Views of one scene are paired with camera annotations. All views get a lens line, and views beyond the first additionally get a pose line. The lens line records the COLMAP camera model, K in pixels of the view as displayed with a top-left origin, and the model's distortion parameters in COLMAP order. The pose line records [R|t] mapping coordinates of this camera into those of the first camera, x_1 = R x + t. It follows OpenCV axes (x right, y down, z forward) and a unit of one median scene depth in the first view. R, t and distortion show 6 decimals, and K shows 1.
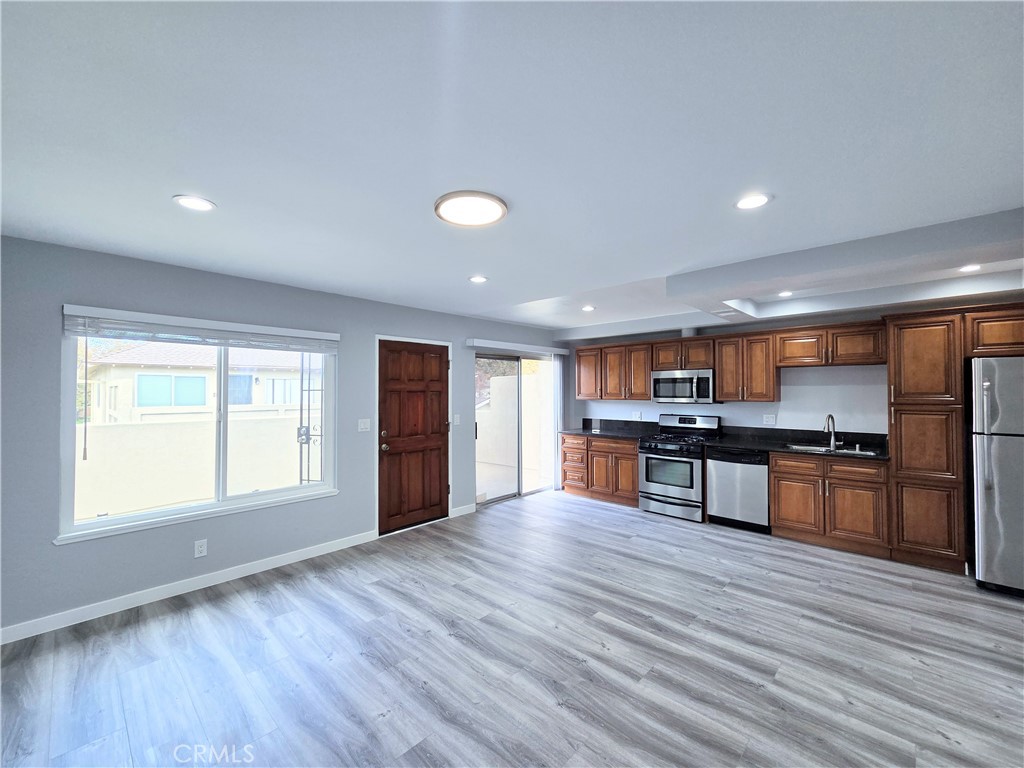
lens RADIAL K [[420.5, 0, 508.0], [0, 420.5, 386.4], [0, 0, 1]] dist [0.002670, 0.001343]
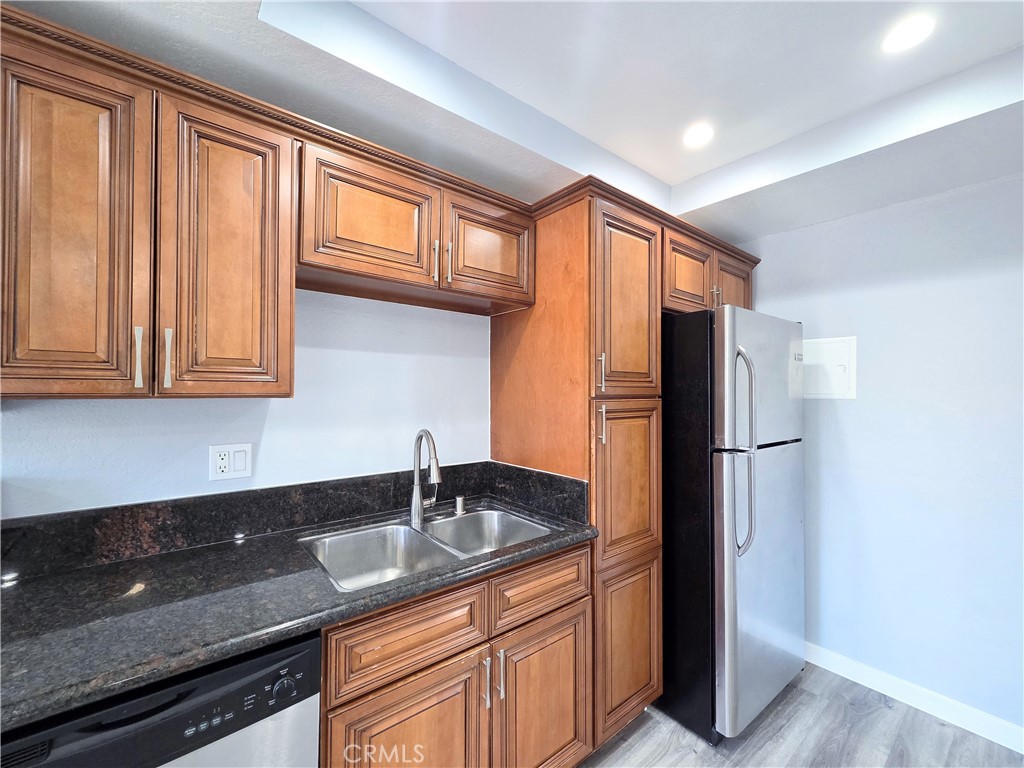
lens RADIAL K [[420.5, 0, 508.0], [0, 420.5, 386.4], [0, 0, 1]] dist [0.002670, 0.001343]
pose [[0.134323, 0.014587, 0.990830, 0.419424], [-0.019004, 0.999746, -0.012142, 0.032828], [-0.990755, -0.017199, 0.134566, 0.891510]]
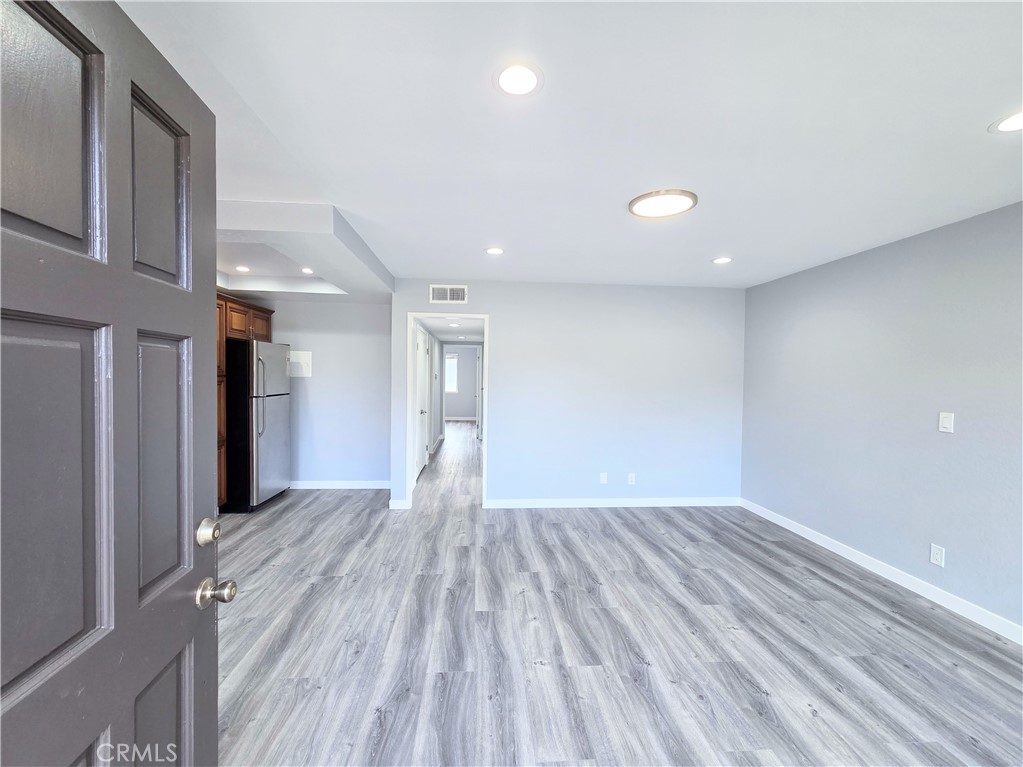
lens RADIAL K [[431.1, 0, 507.8], [0, 431.1, 386.6], [0, 0, 1]] dist [0.003186, 0.000317]
pose [[-0.738982, -0.027108, 0.673180, -0.293186], [-0.022581, 0.999625, 0.015466, 0.029200], [-0.673347, -0.003772, -0.739317, 1.093462]]
